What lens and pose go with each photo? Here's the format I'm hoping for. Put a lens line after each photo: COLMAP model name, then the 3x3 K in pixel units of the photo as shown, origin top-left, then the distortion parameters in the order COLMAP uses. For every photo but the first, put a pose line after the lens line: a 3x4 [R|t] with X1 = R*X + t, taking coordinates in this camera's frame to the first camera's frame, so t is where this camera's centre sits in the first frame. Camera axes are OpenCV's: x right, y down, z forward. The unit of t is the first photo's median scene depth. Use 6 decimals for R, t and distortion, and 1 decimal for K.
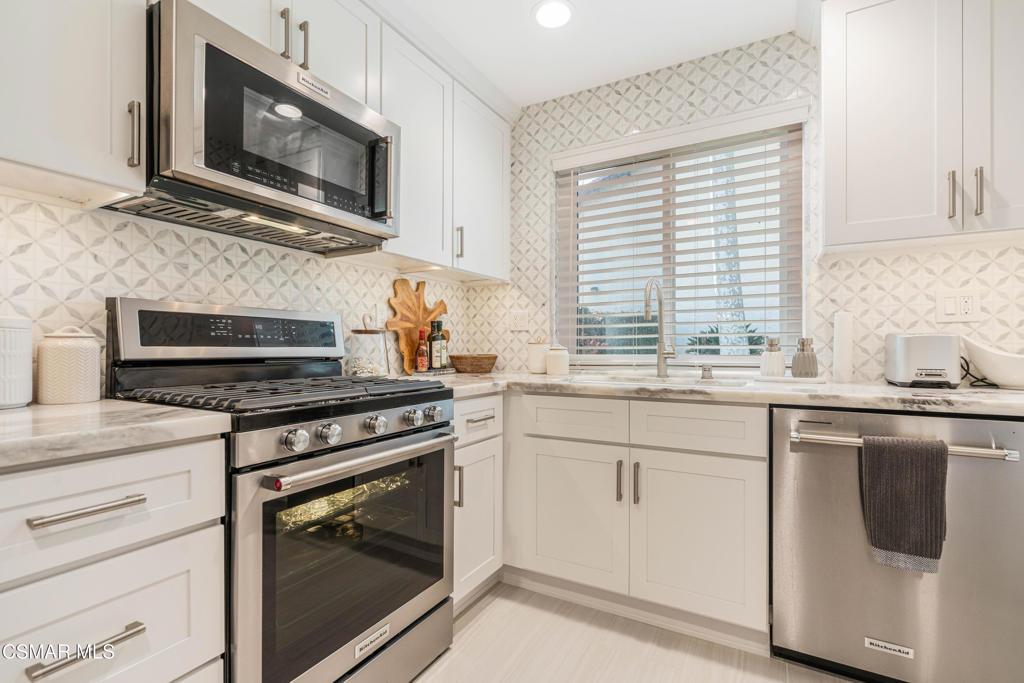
lens RADIAL K [[470.5, 0, 514.1], [0, 470.5, 346.6], [0, 0, 1]] dist [-0.001345, 0.000848]
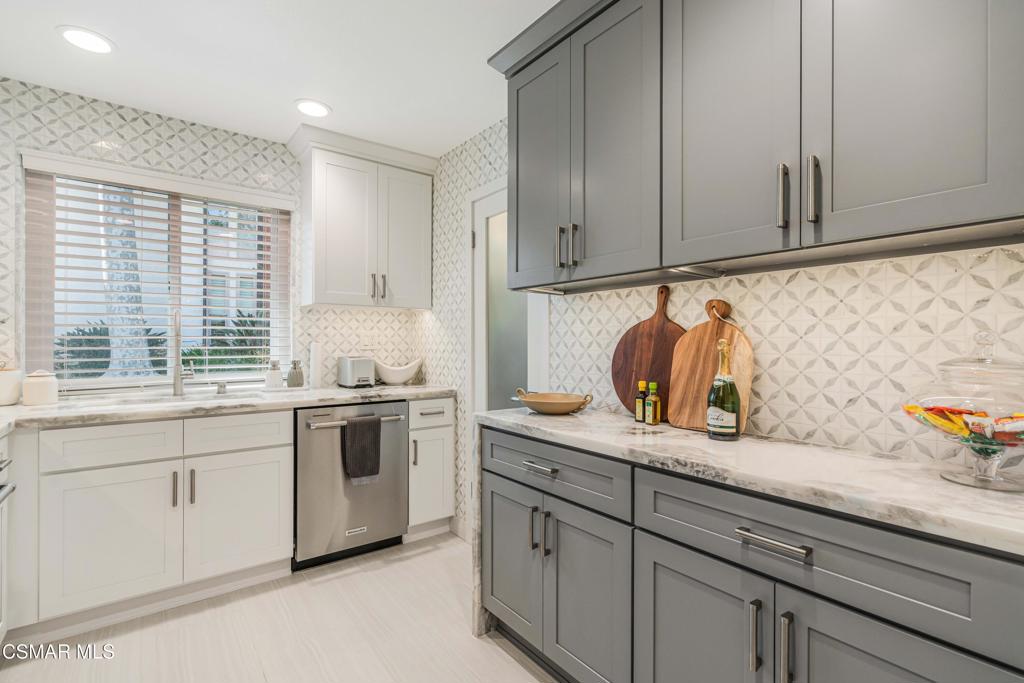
lens RADIAL K [[474.3, 0, 516.3], [0, 474.3, 343.3], [0, 0, 1]] dist [-0.003624, 0.001196]
pose [[0.388093, -0.000115, 0.921620, -0.457663], [-0.003202, 0.999994, 0.001474, -0.071294], [-0.921615, -0.003523, 0.388090, -0.205732]]
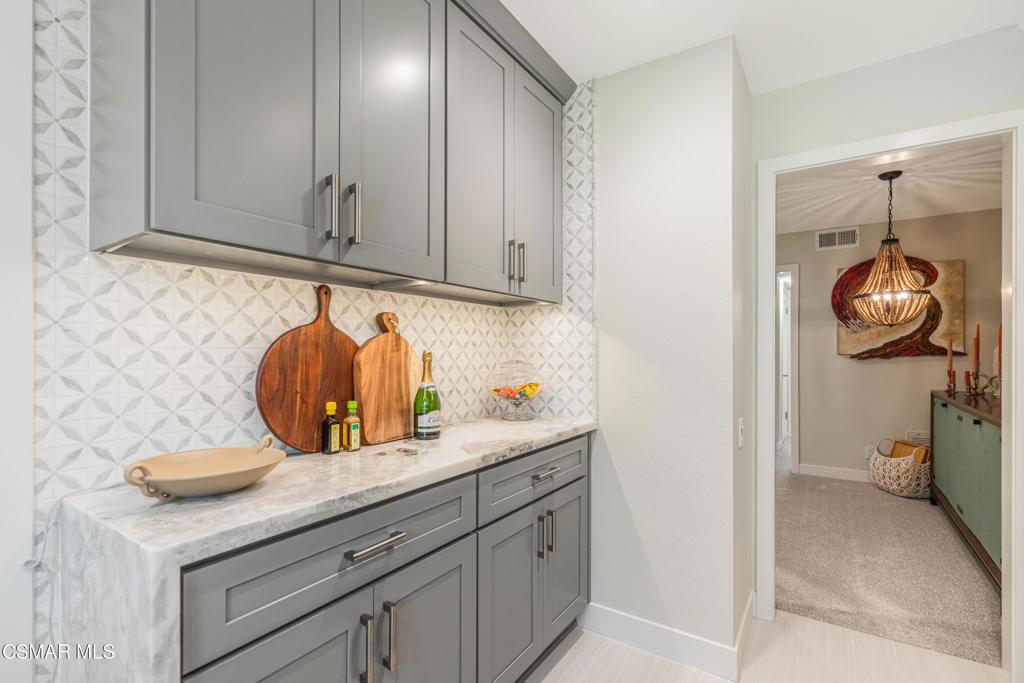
lens RADIAL K [[473.7, 0, 515.6], [0, 473.7, 352.1], [0, 0, 1]] dist [0.001921, 0.000638]
pose [[-0.997067, -0.002687, 0.076491, 0.098091], [-0.002696, 0.999996, -0.000011, -0.075508], [-0.076491, -0.000218, -0.997070, 0.571445]]
